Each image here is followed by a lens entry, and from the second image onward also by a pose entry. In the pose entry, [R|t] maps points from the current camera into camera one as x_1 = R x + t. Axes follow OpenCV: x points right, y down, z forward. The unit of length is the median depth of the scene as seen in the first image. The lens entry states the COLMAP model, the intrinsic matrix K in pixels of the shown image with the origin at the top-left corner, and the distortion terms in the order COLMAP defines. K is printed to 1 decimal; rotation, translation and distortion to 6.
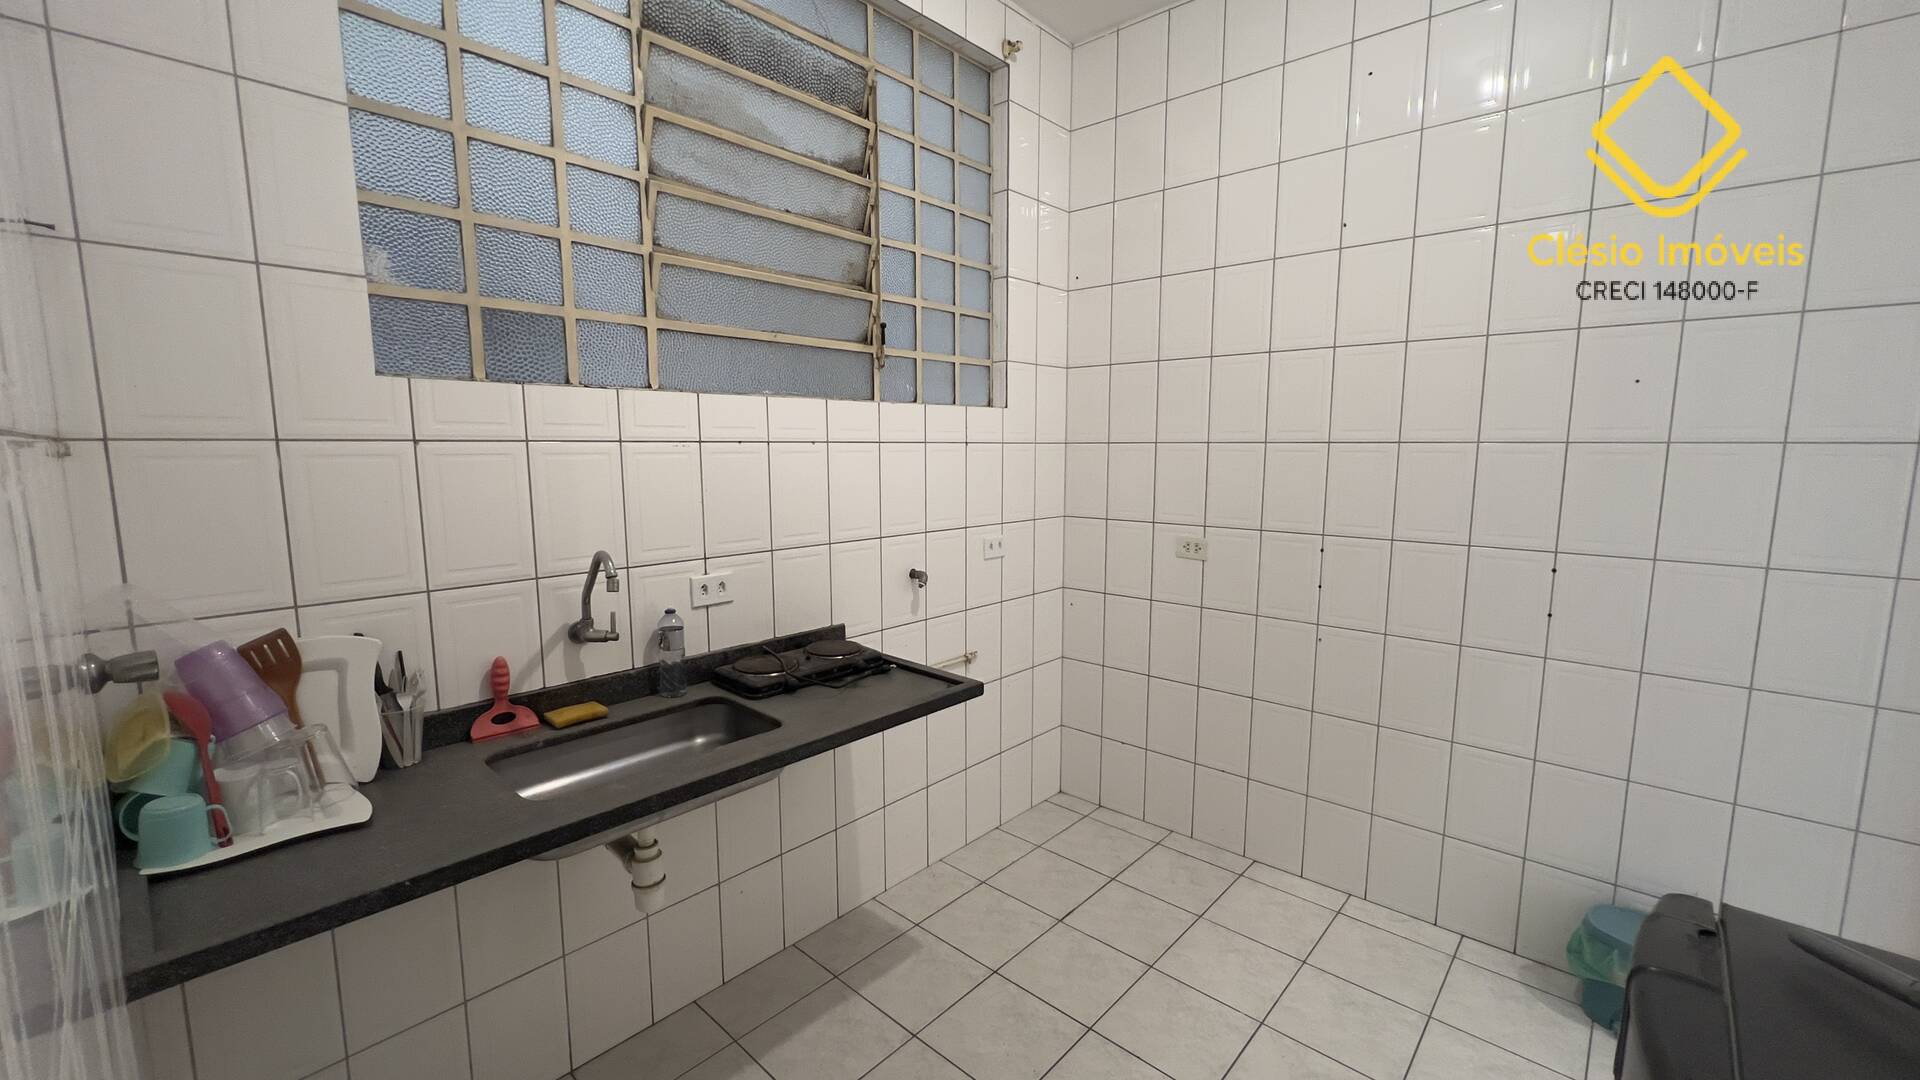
lens RADIAL K [[774.8, 0, 958.7], [0, 774.8, 544.5], [0, 0, 1]] dist [0.000510, 0.000064]
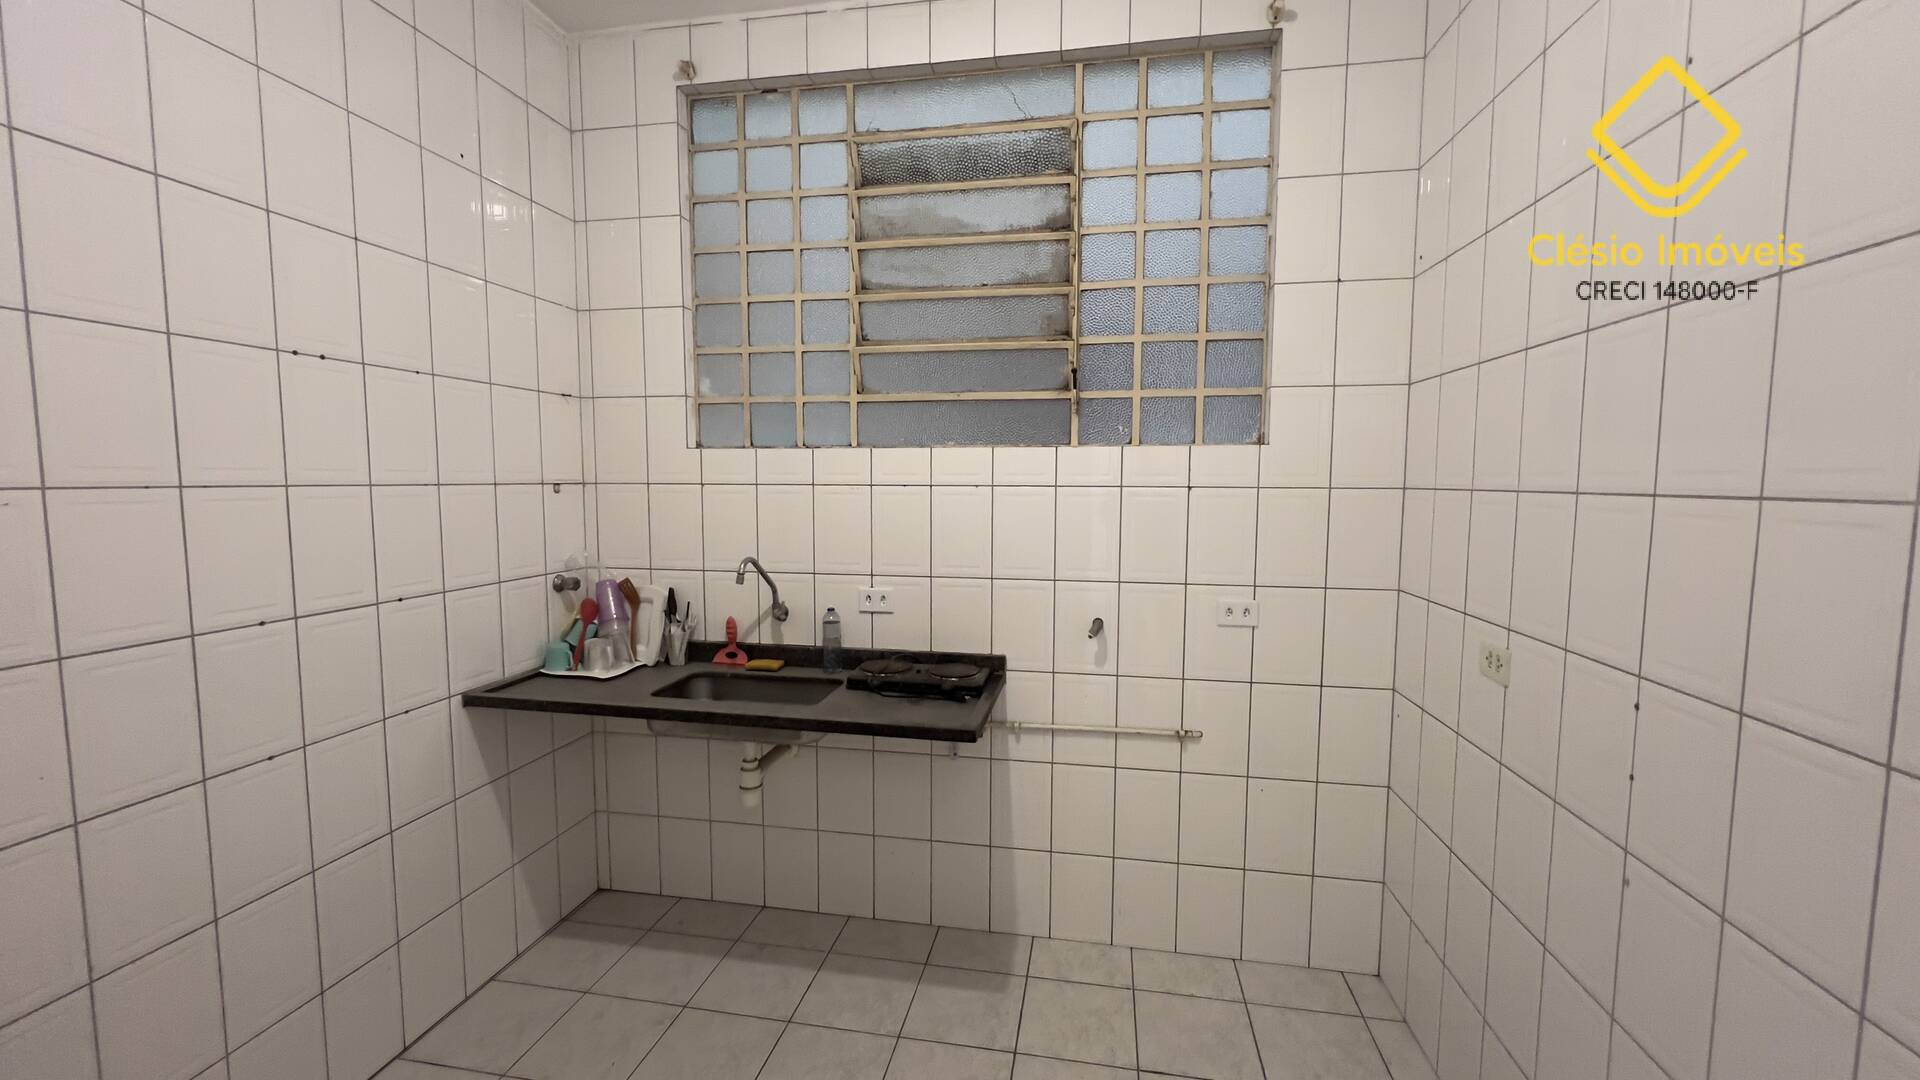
lens RADIAL K [[774.8, 0, 958.5], [0, 774.8, 543.4], [0, 0, 1]] dist [0.000510, 0.000064]
pose [[0.516700, 0.073113, -0.853039, 0.802348], [-0.111960, 0.993561, 0.017341, -0.069528], [0.848814, 0.086547, 0.521559, 0.423713]]
